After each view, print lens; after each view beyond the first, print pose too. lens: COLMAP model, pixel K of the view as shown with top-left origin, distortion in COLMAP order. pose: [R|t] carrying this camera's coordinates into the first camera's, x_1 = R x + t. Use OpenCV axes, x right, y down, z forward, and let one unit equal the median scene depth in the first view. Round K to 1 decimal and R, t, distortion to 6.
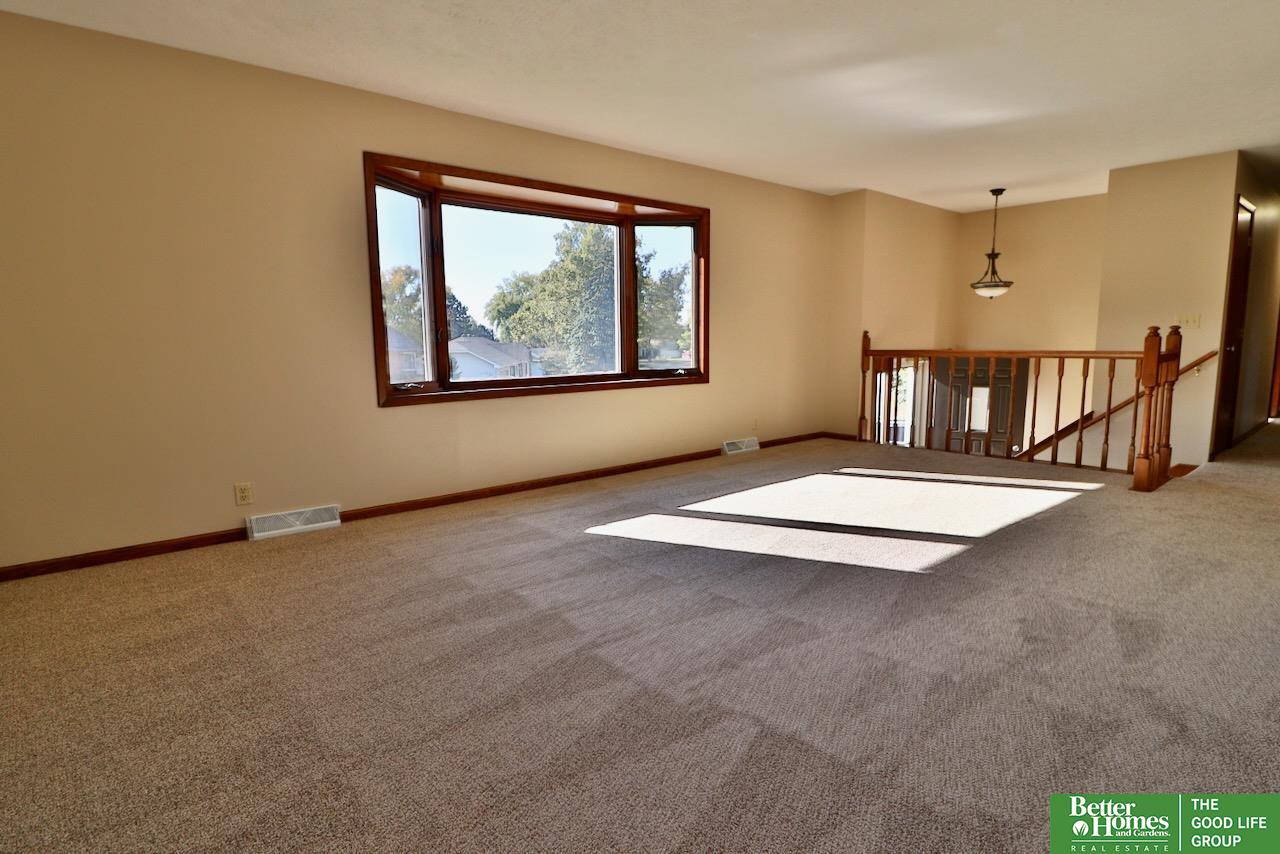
lens RADIAL K [[663.5, 0, 633.1], [0, 663.5, 428.2], [0, 0, 1]] dist [0.003582, -0.015091]
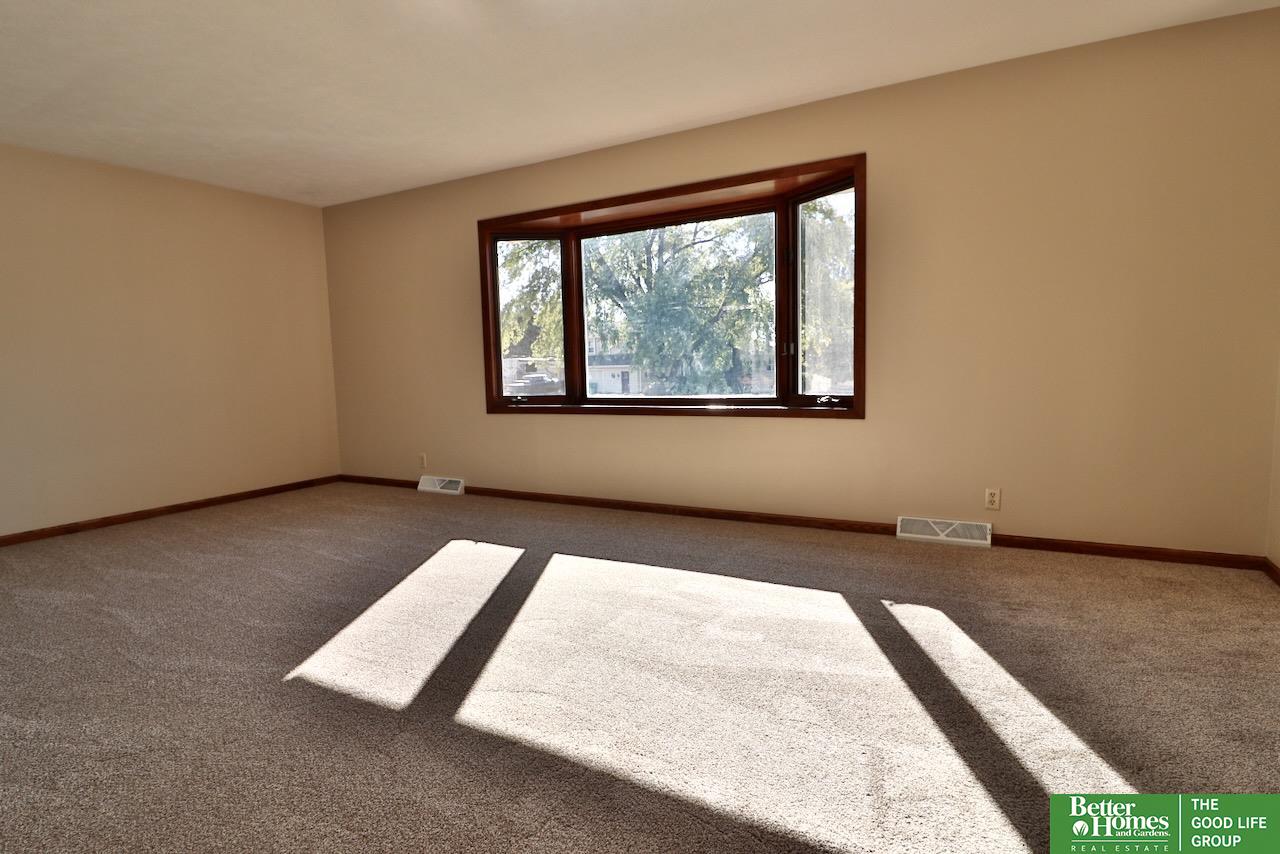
lens RADIAL K [[663.5, 0, 633.1], [0, 663.5, 428.2], [0, 0, 1]] dist [0.003582, -0.015091]
pose [[0.342912, 0.094290, -0.934623, 0.688301], [-0.098501, 0.993074, 0.064047, -0.083651], [0.934189, 0.070099, 0.349825, 0.594797]]
